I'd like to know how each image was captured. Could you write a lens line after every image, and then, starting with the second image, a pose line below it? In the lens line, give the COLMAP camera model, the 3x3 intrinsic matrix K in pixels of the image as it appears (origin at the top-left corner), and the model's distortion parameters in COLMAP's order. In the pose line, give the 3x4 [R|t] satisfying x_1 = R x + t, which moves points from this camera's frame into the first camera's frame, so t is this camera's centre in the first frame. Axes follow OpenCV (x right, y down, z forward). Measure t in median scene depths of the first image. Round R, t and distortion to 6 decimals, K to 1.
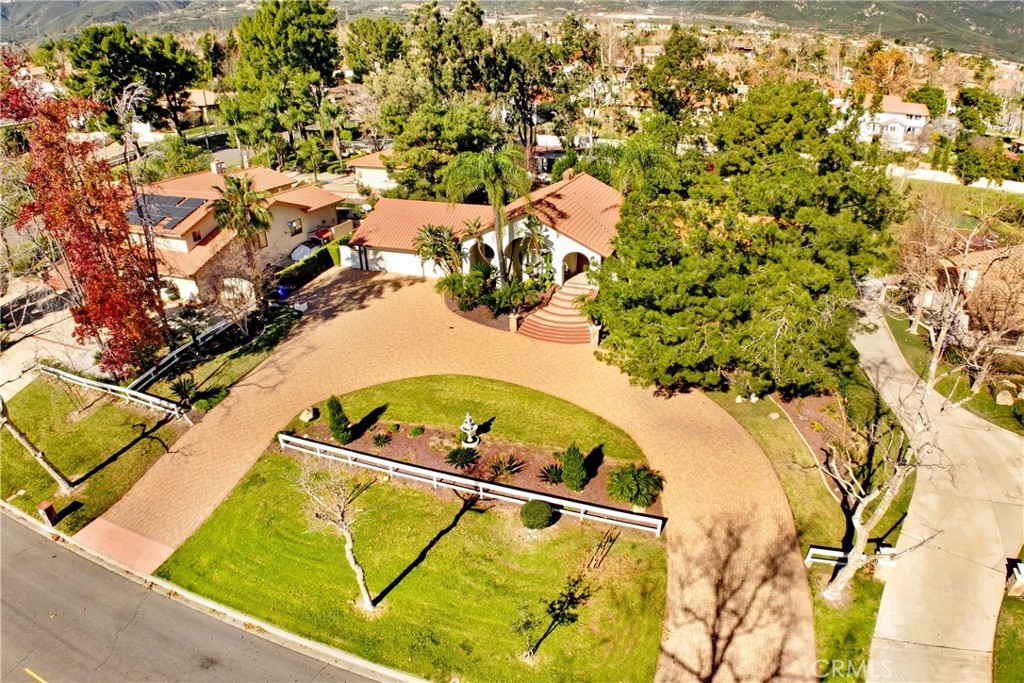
lens RADIAL K [[698.3, 0, 534.4], [0, 698.3, 316.3], [0, 0, 1]] dist [-0.235603, 0.058495]
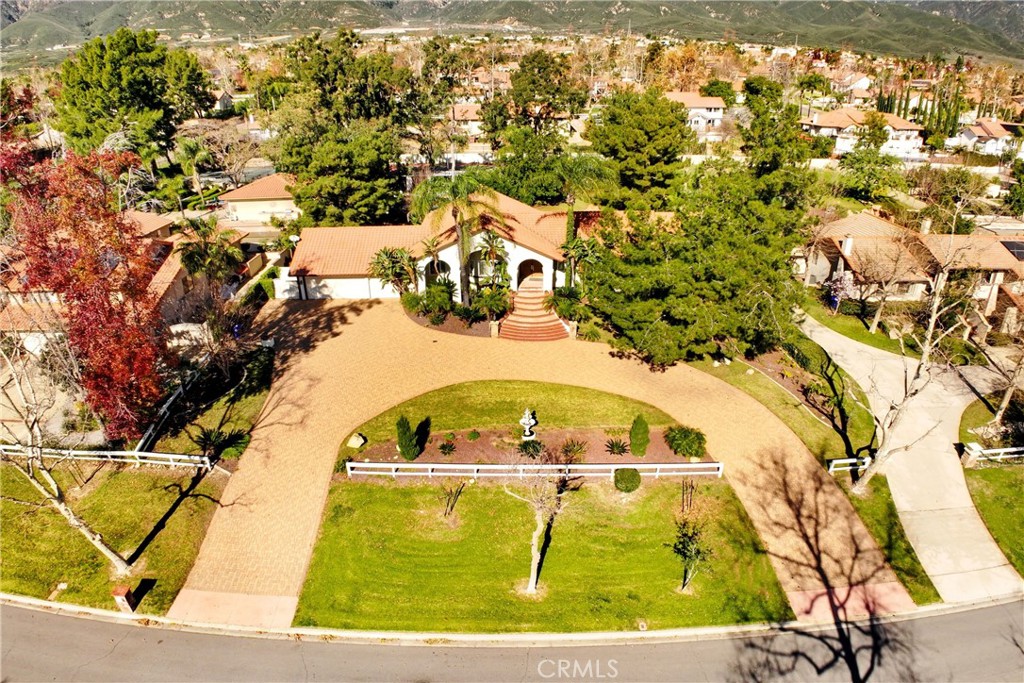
lens RADIAL K [[685.4, 0, 473.6], [0, 685.4, 324.9], [0, 0, 1]] dist [-0.223002, 0.057078]
pose [[0.957918, -0.130192, 0.255820, -0.389544], [0.130696, 0.991307, 0.015108, -0.019702], [-0.255563, 0.018963, 0.966606, -0.035662]]
